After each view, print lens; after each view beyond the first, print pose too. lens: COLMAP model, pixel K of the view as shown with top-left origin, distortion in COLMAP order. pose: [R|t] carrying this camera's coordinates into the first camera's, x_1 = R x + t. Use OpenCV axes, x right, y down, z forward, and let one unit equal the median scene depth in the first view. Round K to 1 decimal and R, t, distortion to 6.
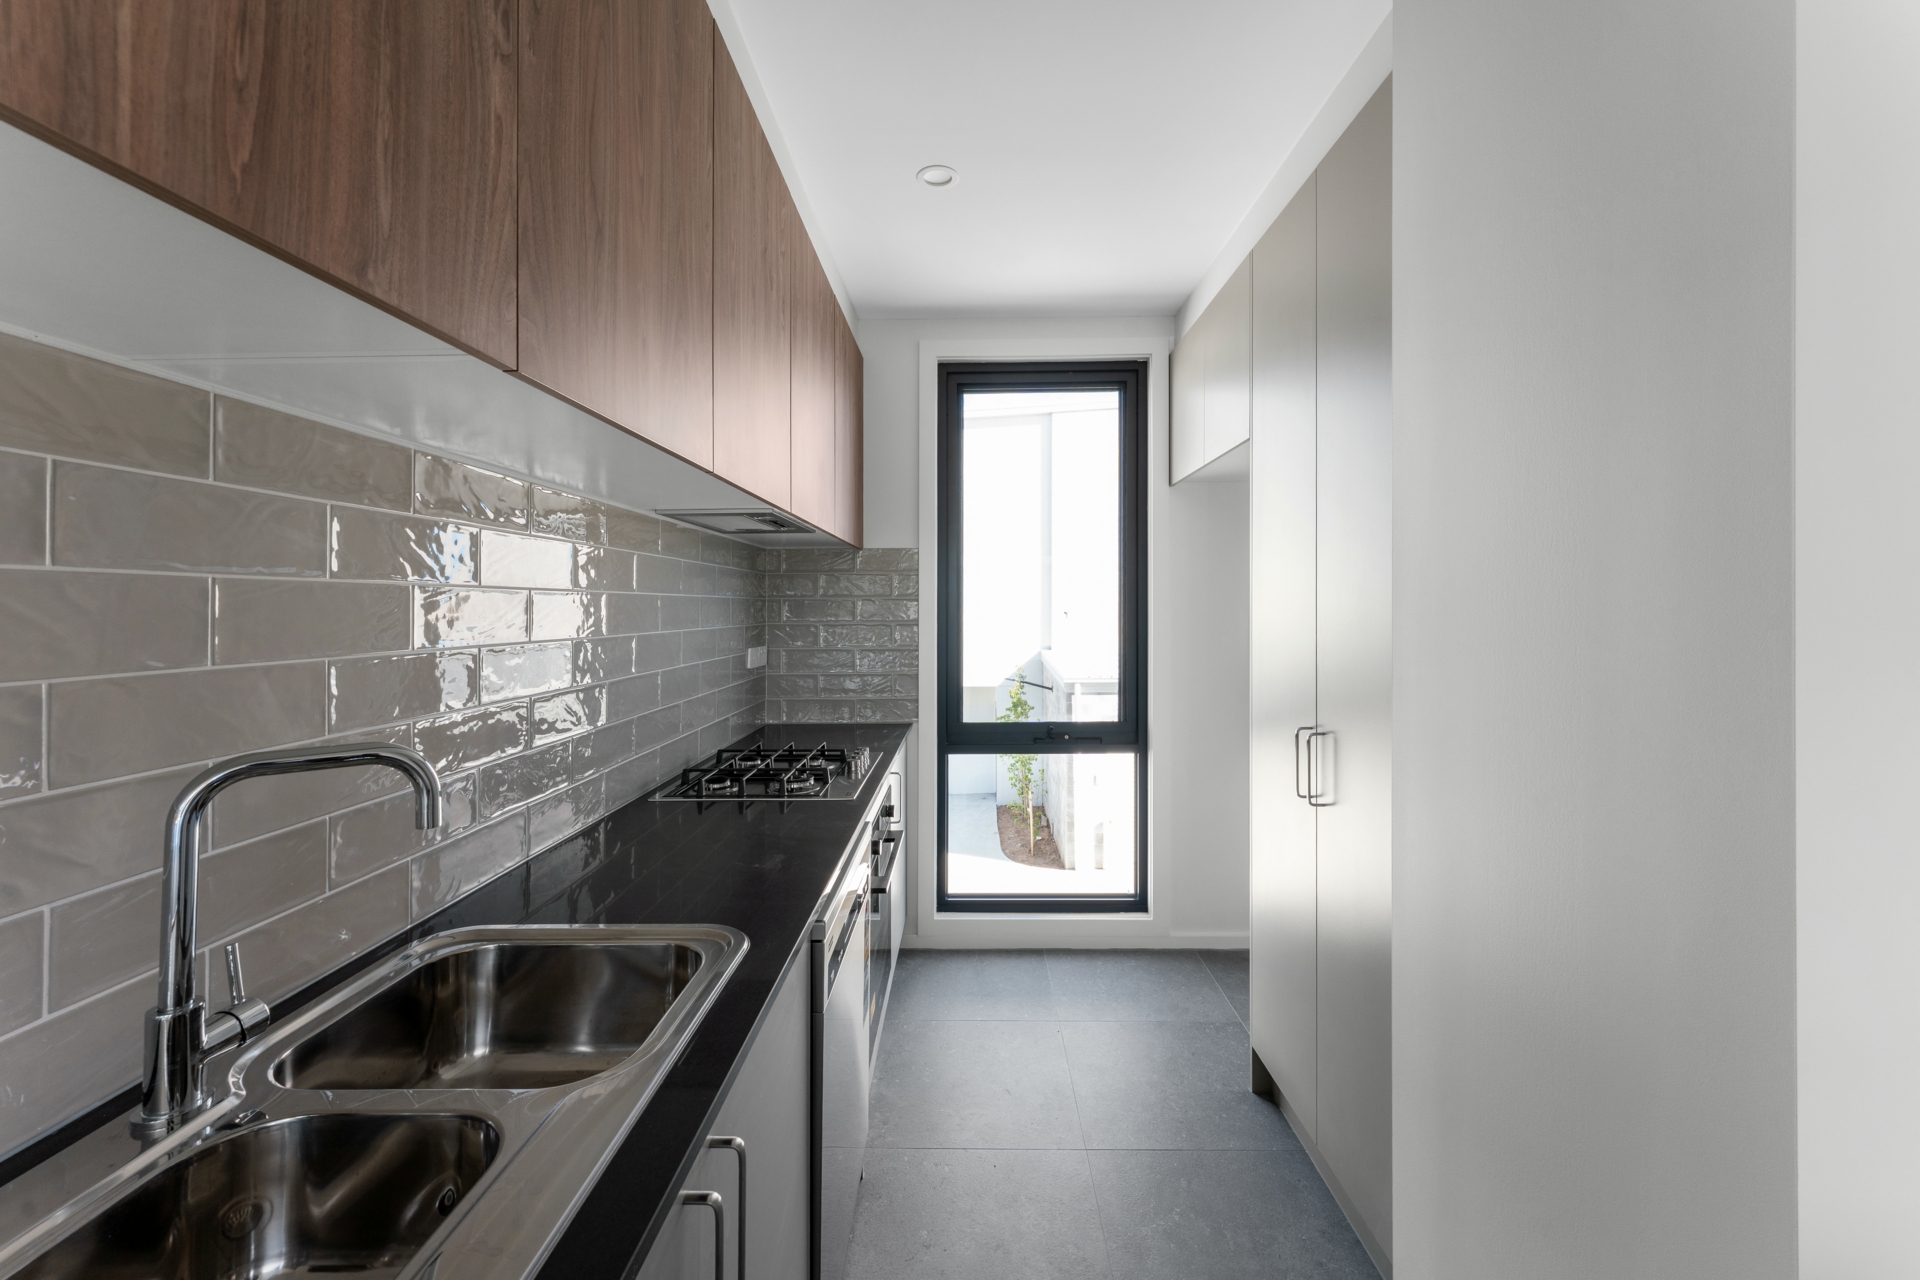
lens RADIAL K [[776.3, 0, 966.3], [0, 776.3, 604.1], [0, 0, 1]] dist [-0.000749, 0.000109]
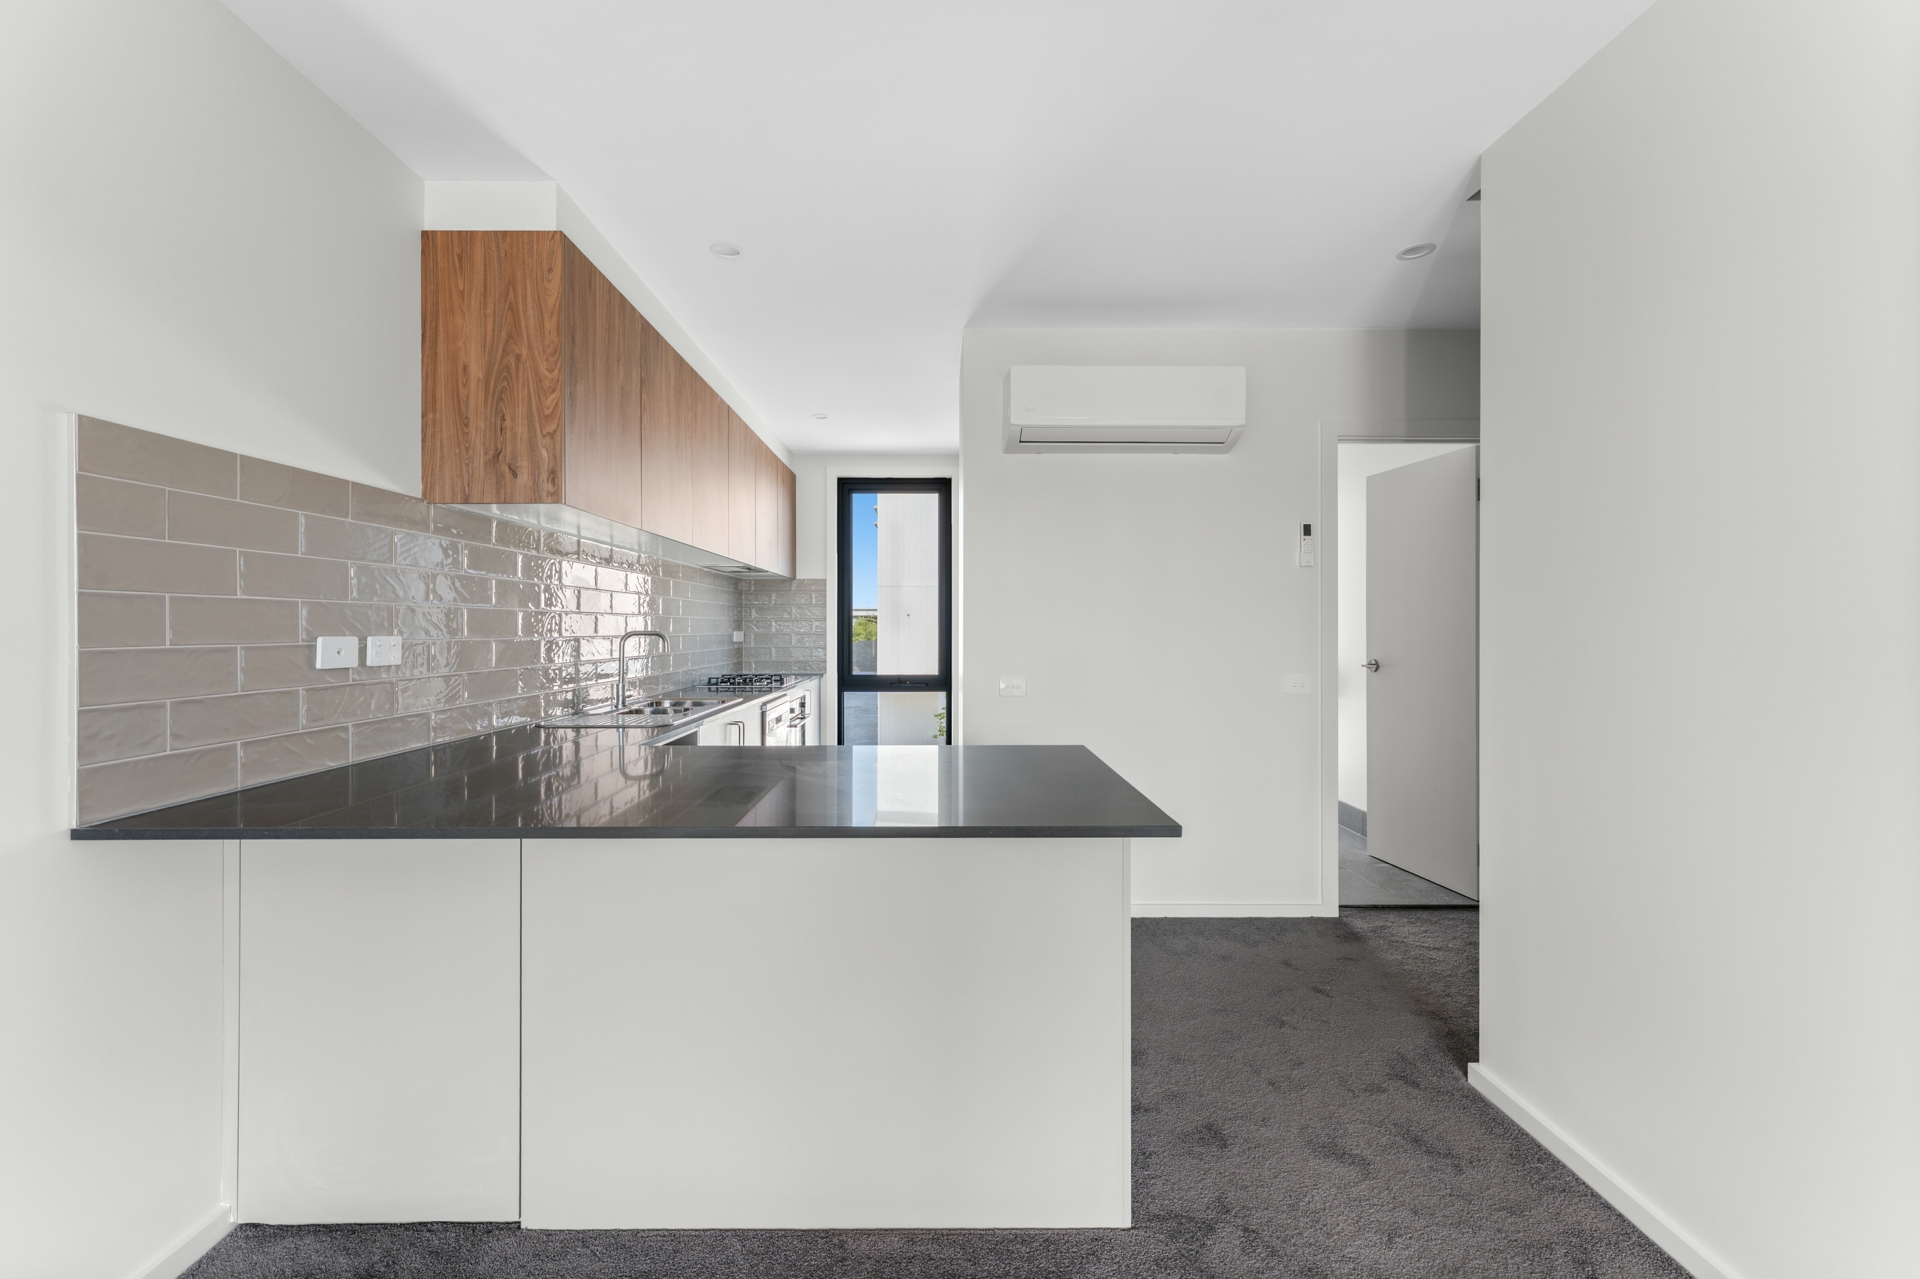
lens RADIAL K [[754.2, 0, 962.1], [0, 754.2, 640.7], [0, 0, 1]] dist [0.000195, -0.000245]
pose [[0.999176, 0.003768, 0.040416, 0.189526], [-0.004676, 0.999738, 0.022402, 0.033306], [-0.040321, -0.022573, 0.998932, -0.810340]]
